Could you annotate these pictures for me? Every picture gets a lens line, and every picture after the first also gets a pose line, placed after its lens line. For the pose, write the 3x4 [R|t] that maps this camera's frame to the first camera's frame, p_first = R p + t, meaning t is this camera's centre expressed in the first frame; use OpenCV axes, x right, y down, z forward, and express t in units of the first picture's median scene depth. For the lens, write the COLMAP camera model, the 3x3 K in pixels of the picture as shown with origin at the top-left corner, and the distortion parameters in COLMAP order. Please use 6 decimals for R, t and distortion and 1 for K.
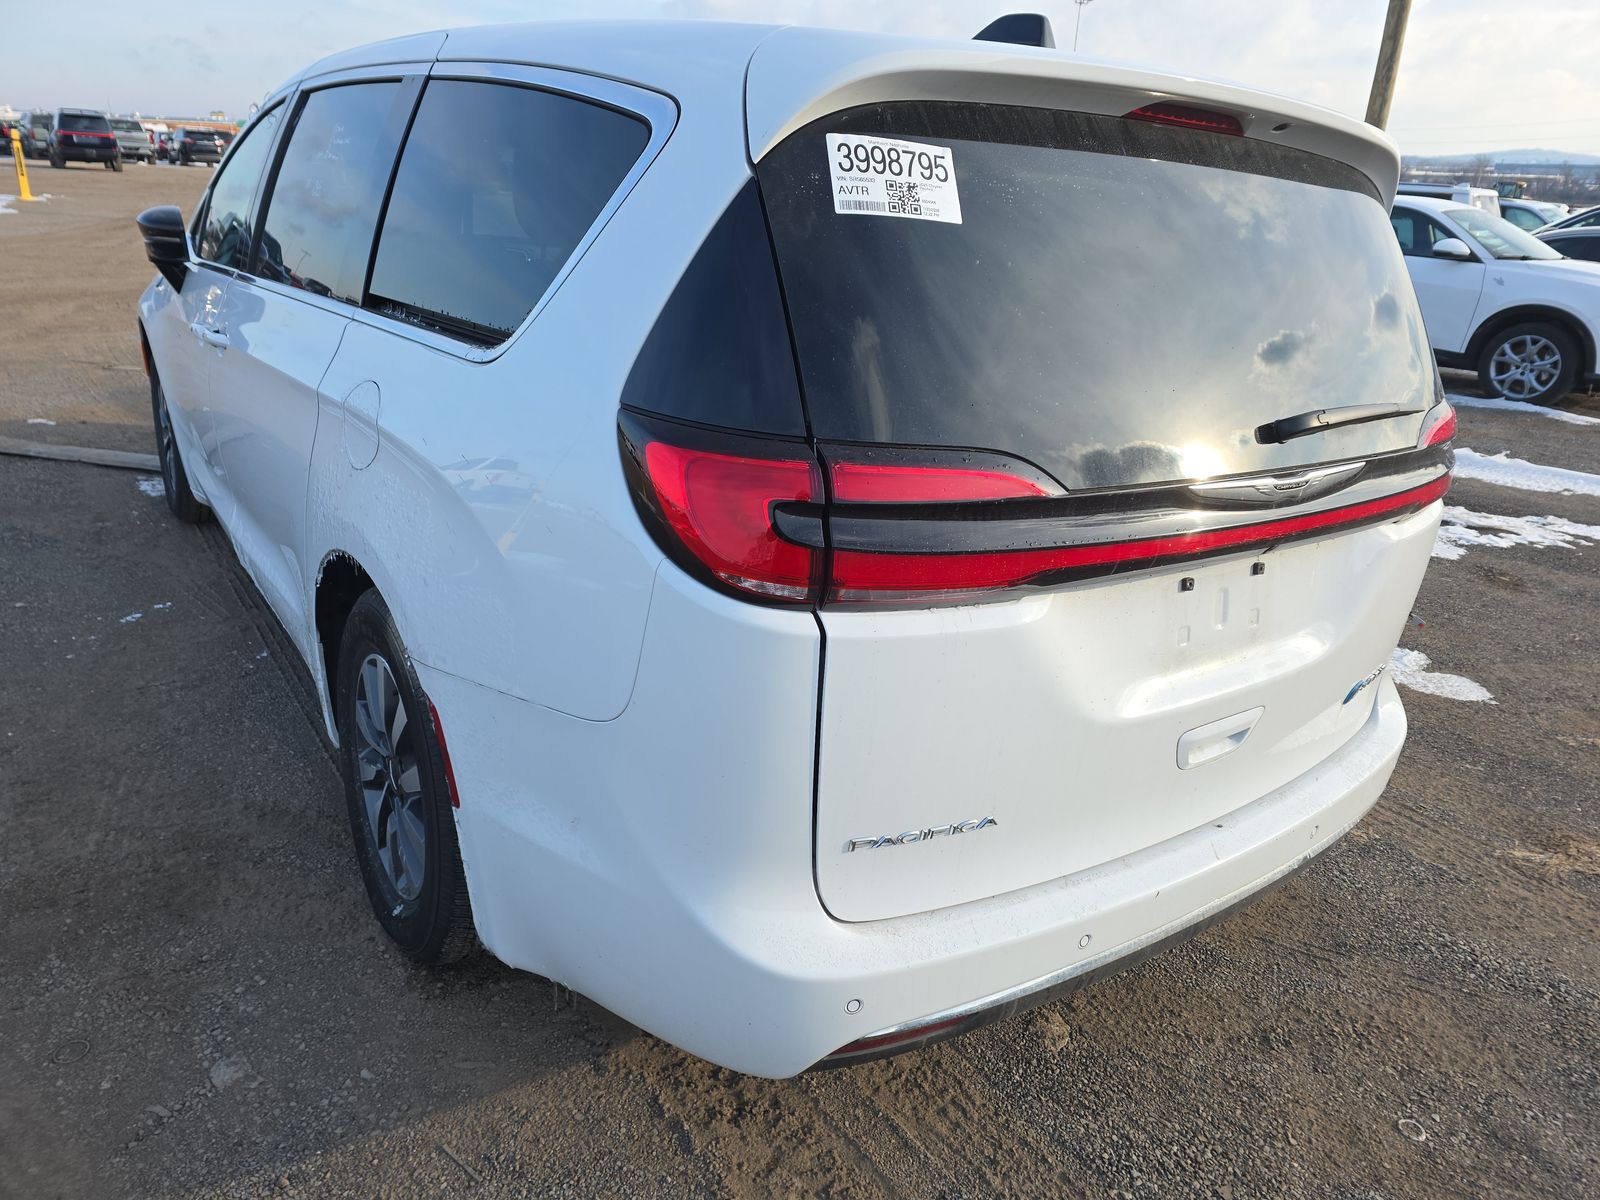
lens RADIAL K [[1041.7, 0, 778.2], [0, 1041.7, 595.9], [0, 0, 1]] dist [0.081587, -0.074806]
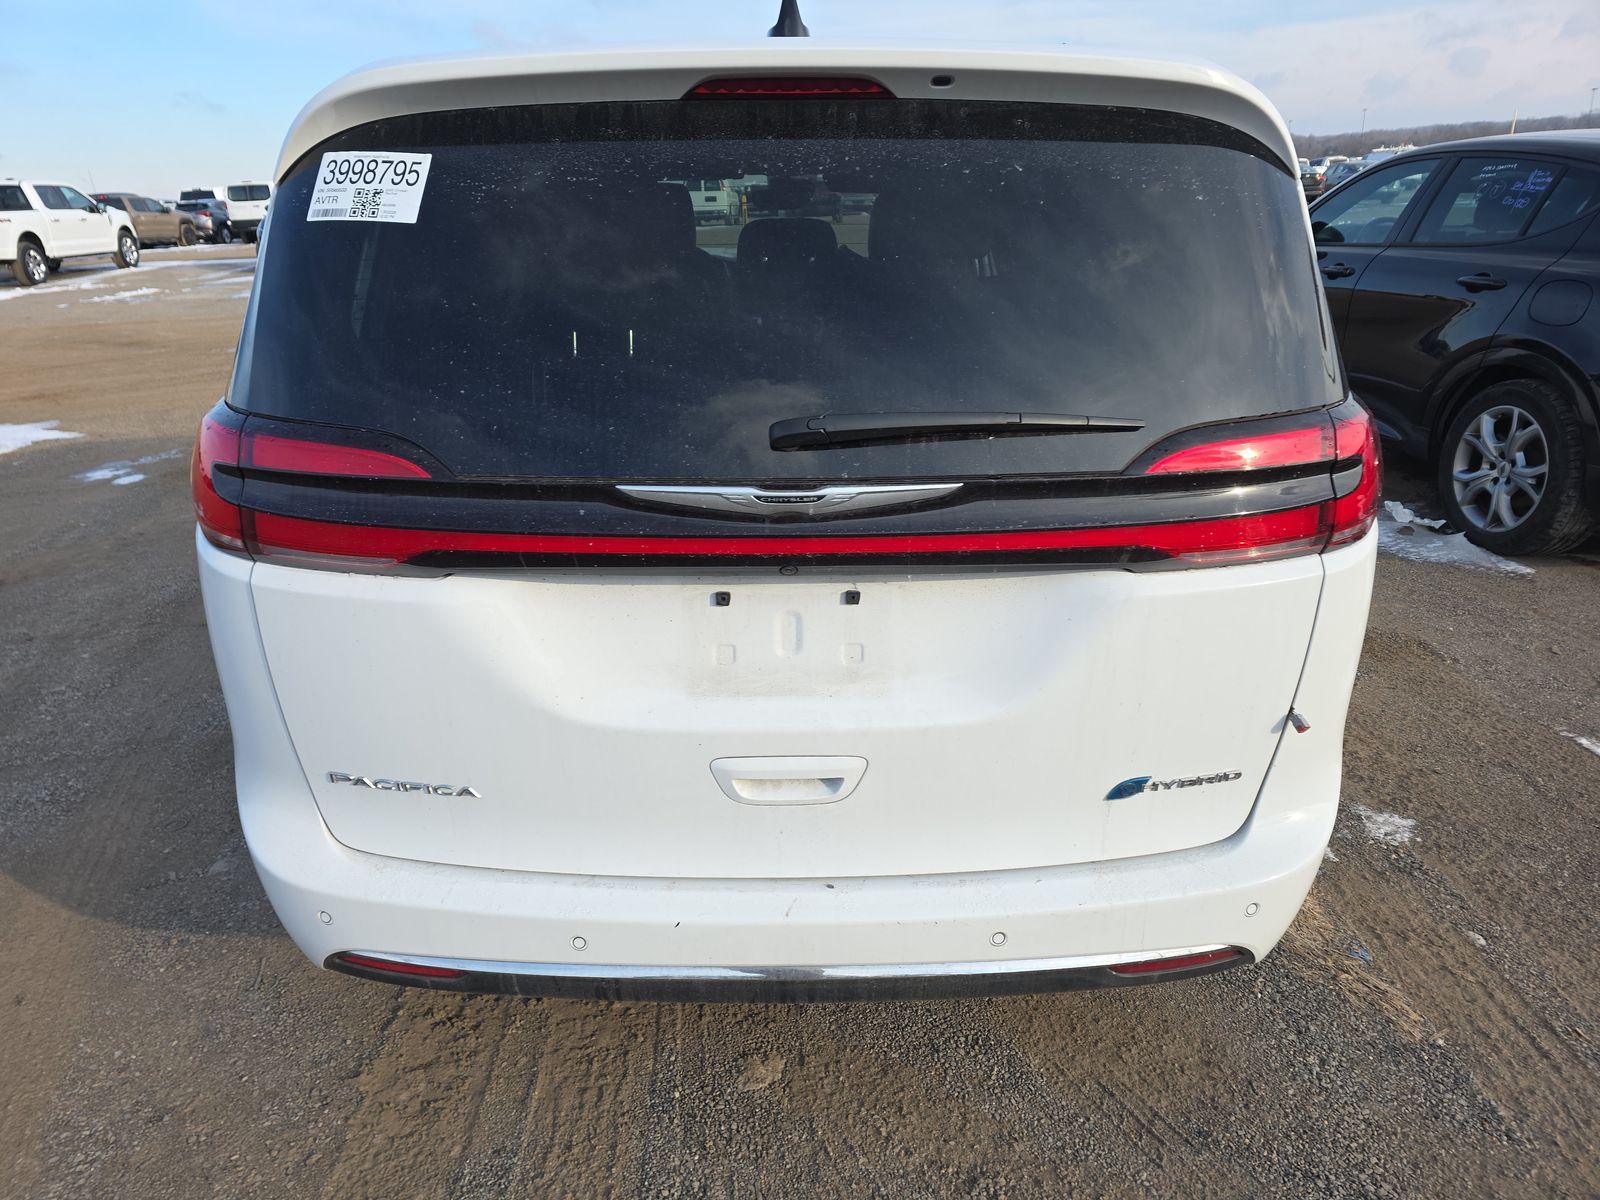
lens RADIAL K [[1041.7, 0, 778.2], [0, 1041.7, 595.9], [0, 0, 1]] dist [0.081587, -0.074806]
pose [[0.821852, 0.128662, -0.554982, 1.075592], [-0.134248, 0.990468, 0.030818, -0.055477], [0.553658, 0.049178, 0.831291, 0.307029]]
